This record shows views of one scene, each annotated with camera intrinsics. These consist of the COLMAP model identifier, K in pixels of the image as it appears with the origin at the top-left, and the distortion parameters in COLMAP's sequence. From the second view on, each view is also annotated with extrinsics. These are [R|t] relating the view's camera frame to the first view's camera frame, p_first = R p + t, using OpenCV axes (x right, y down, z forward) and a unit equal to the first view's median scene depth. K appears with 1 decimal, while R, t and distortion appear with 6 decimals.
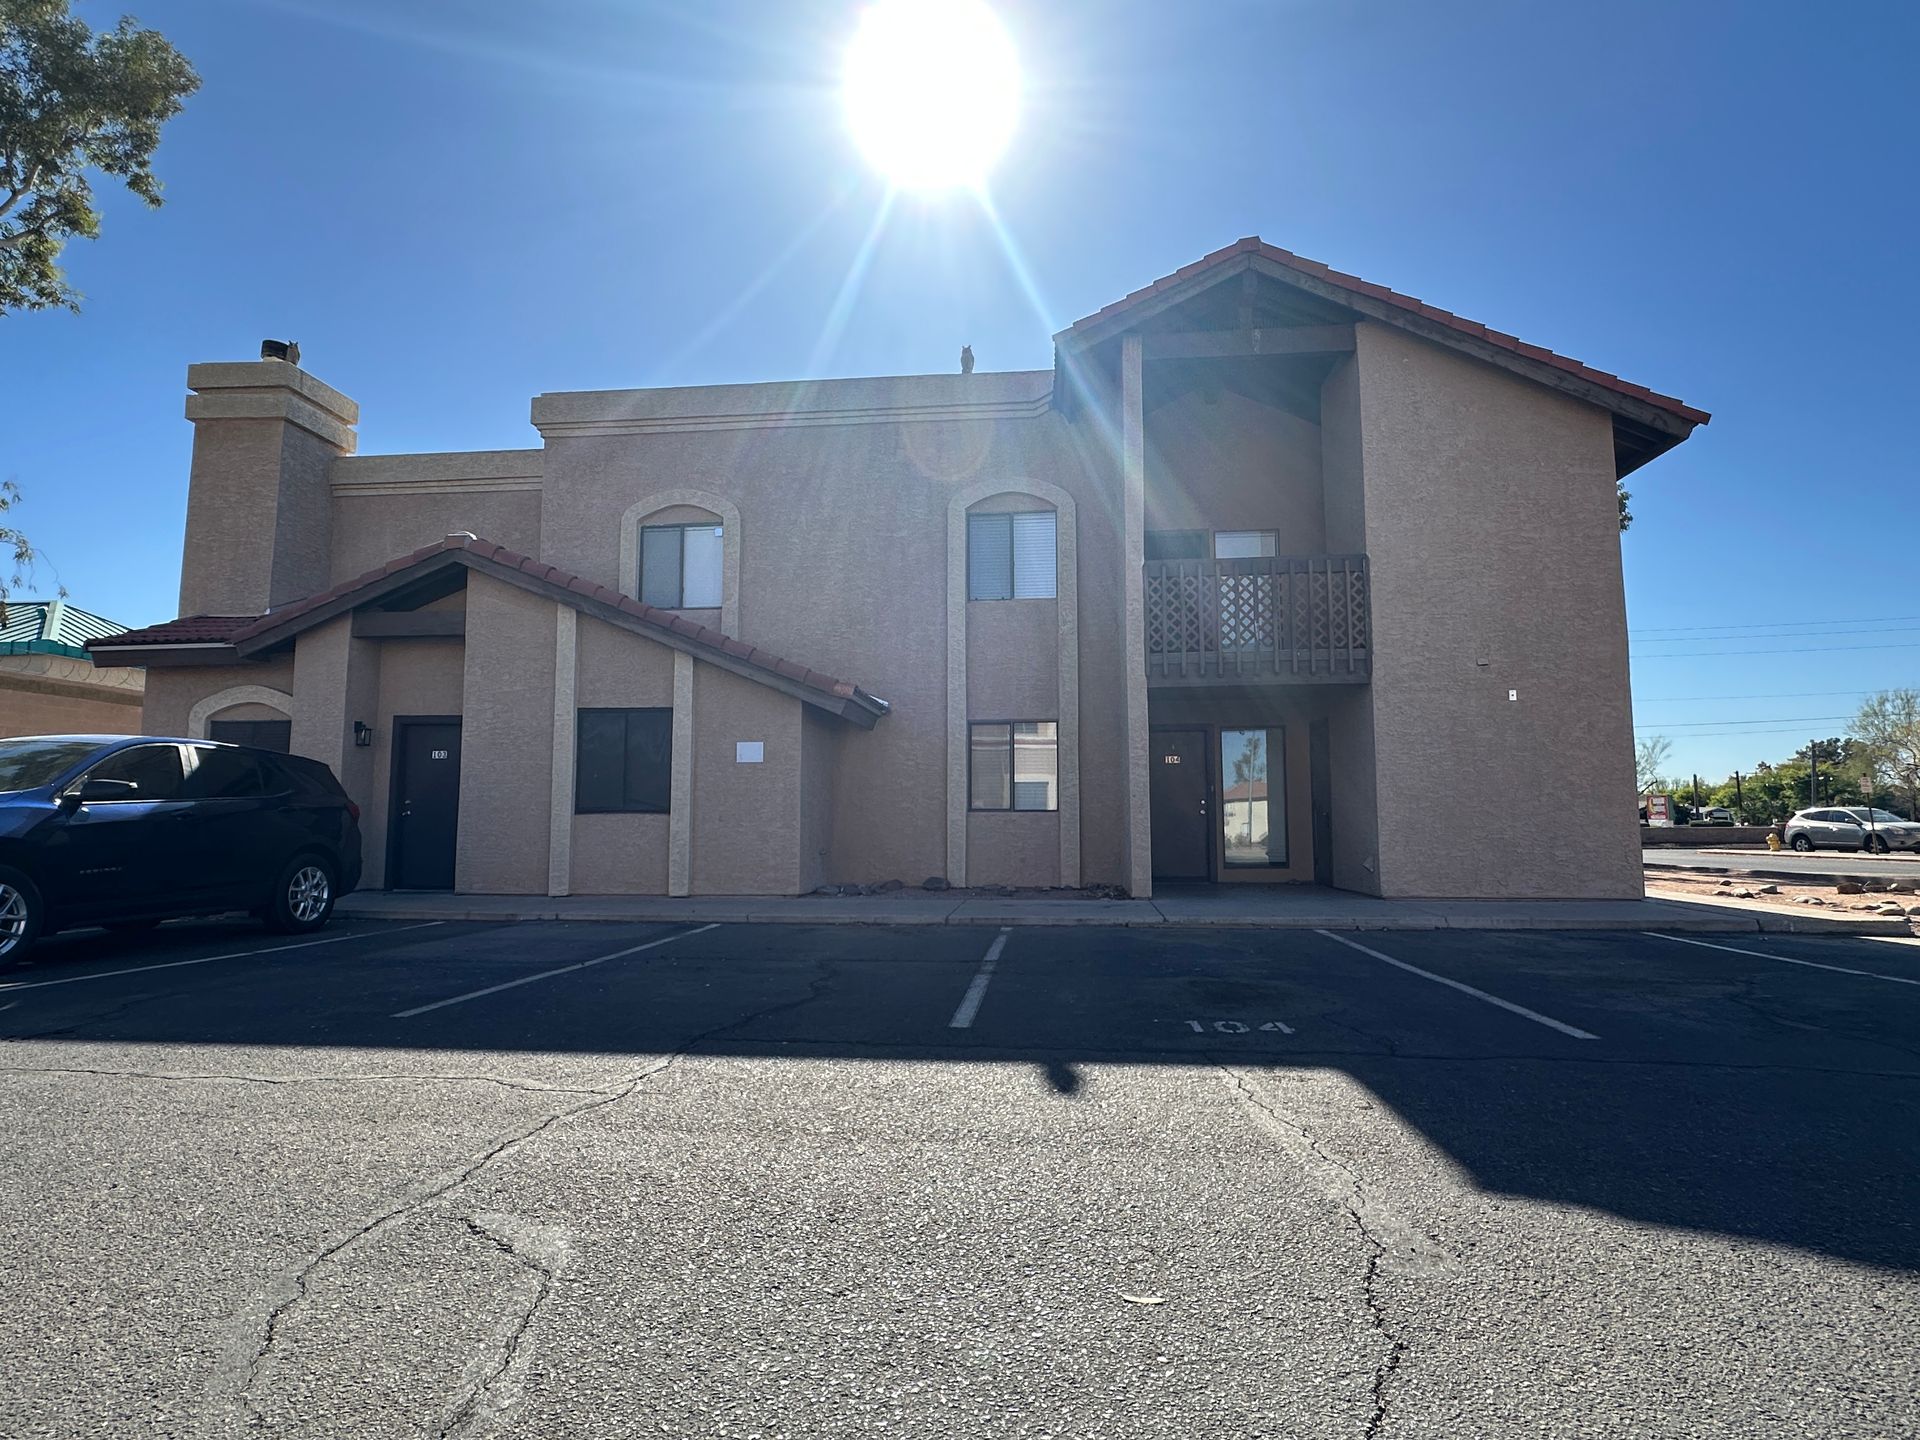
lens RADIAL K [[1057.0, 0, 952.7], [0, 1057.0, 719.4], [0, 0, 1]] dist [0.000778, 0.000765]
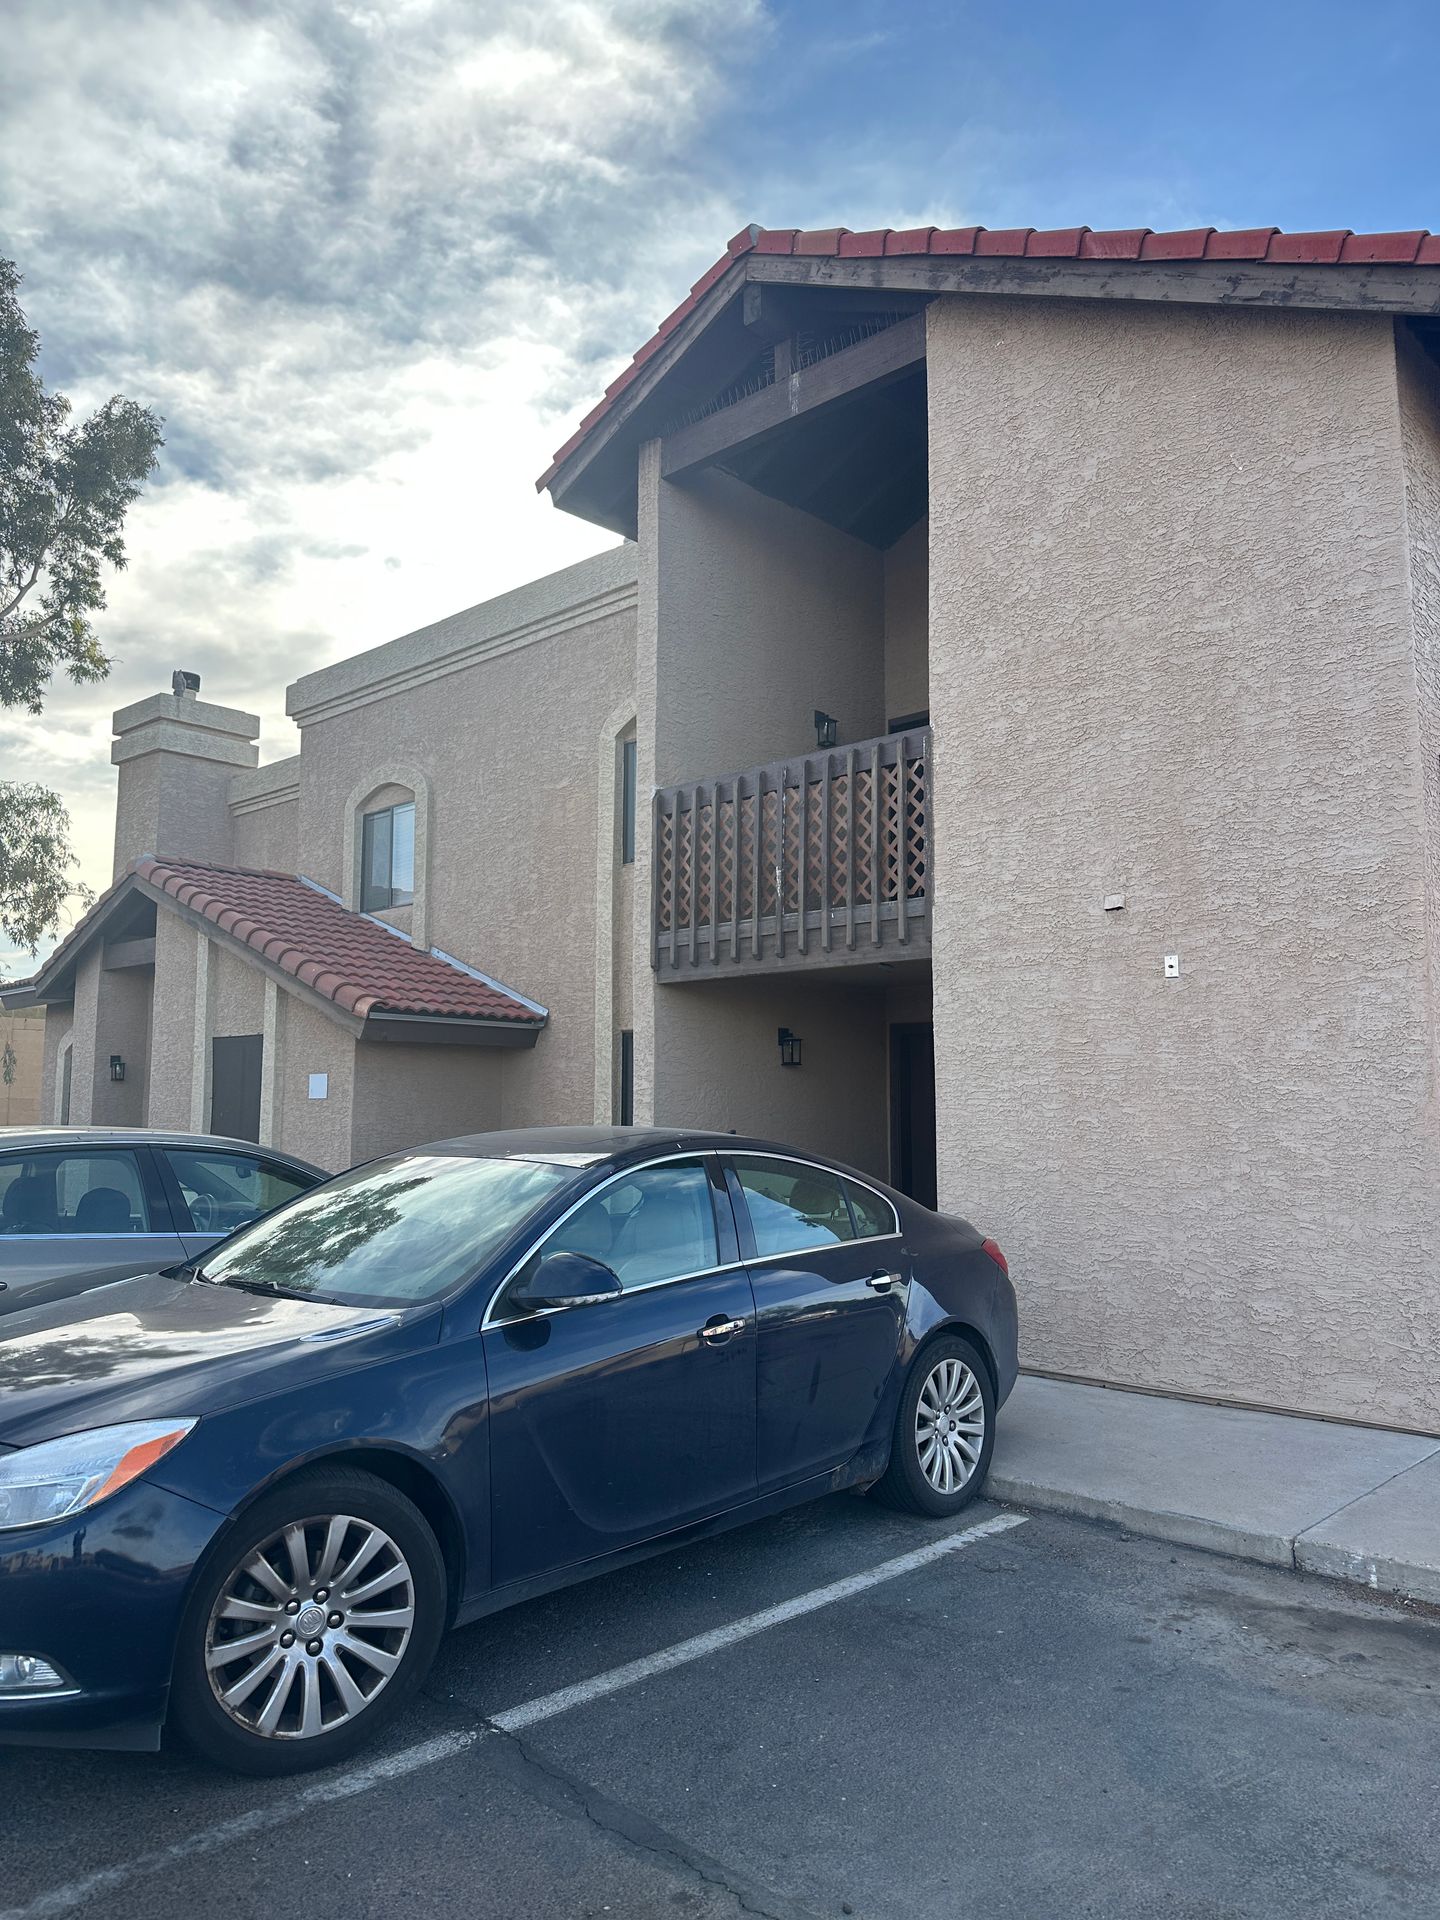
lens RADIAL K [[1334.6, 0, 704.9], [0, 1334.6, 968.4], [0, 0, 1]] dist [0.175274, -0.330071]
pose [[0.788385, -0.059603, -0.612288, 0.715459], [0.055065, 0.998137, -0.026261, -0.016981], [0.612713, -0.013011, 0.790199, 0.365460]]
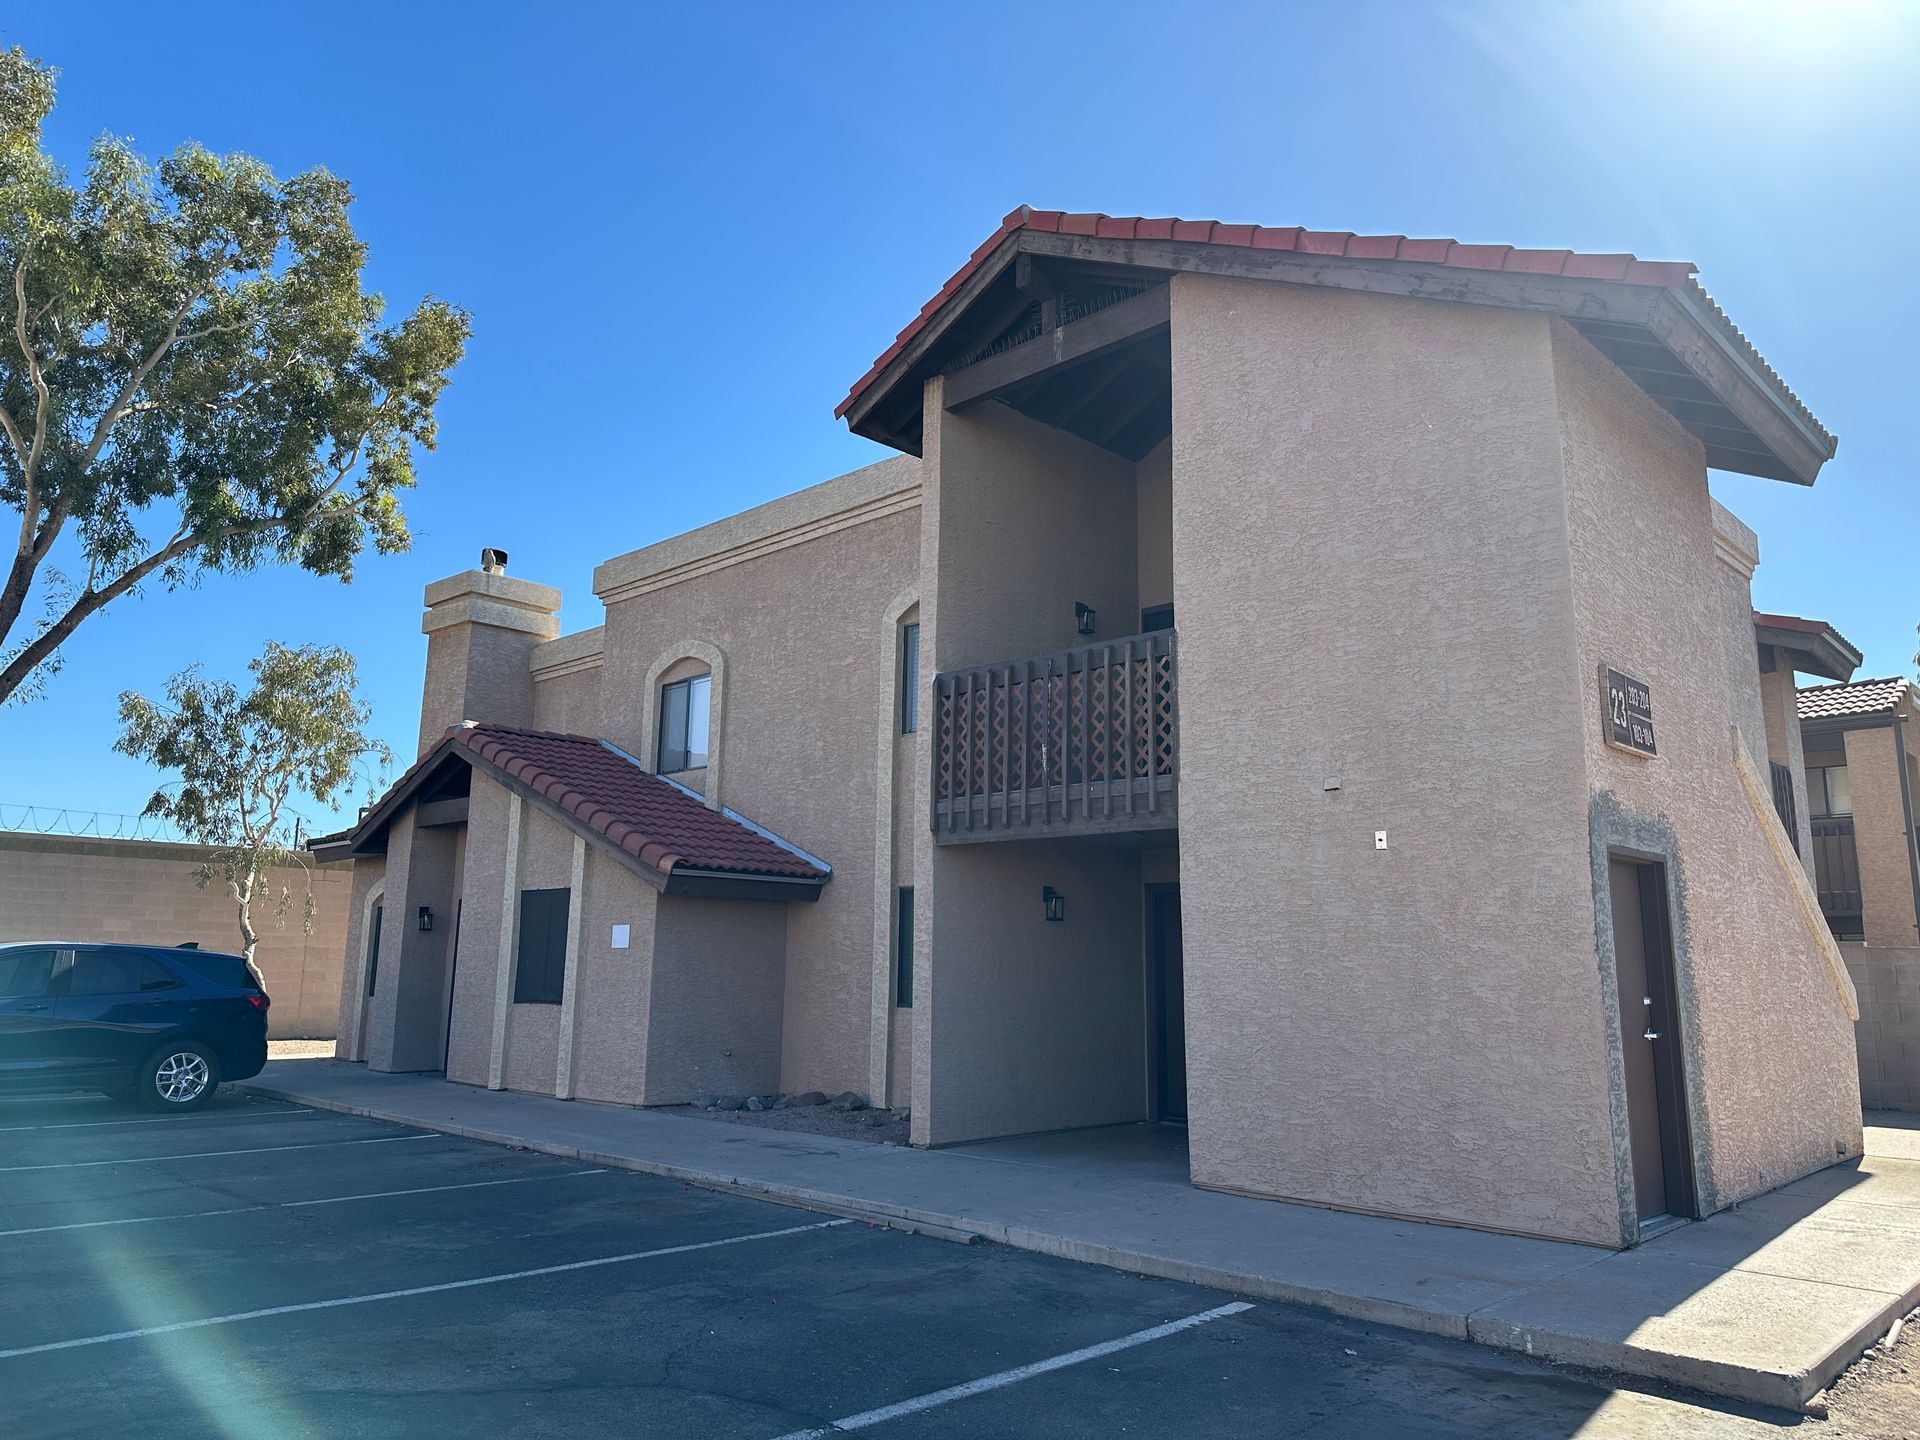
lens RADIAL K [[1334.6, 0, 952.6], [0, 1334.6, 711.3], [0, 0, 1]] dist [0.175274, -0.330071]
pose [[0.783556, -0.103044, -0.612717, 0.774592], [0.046744, 0.993133, -0.107243, -0.023479], [0.619560, 0.055390, 0.782992, 0.273484]]
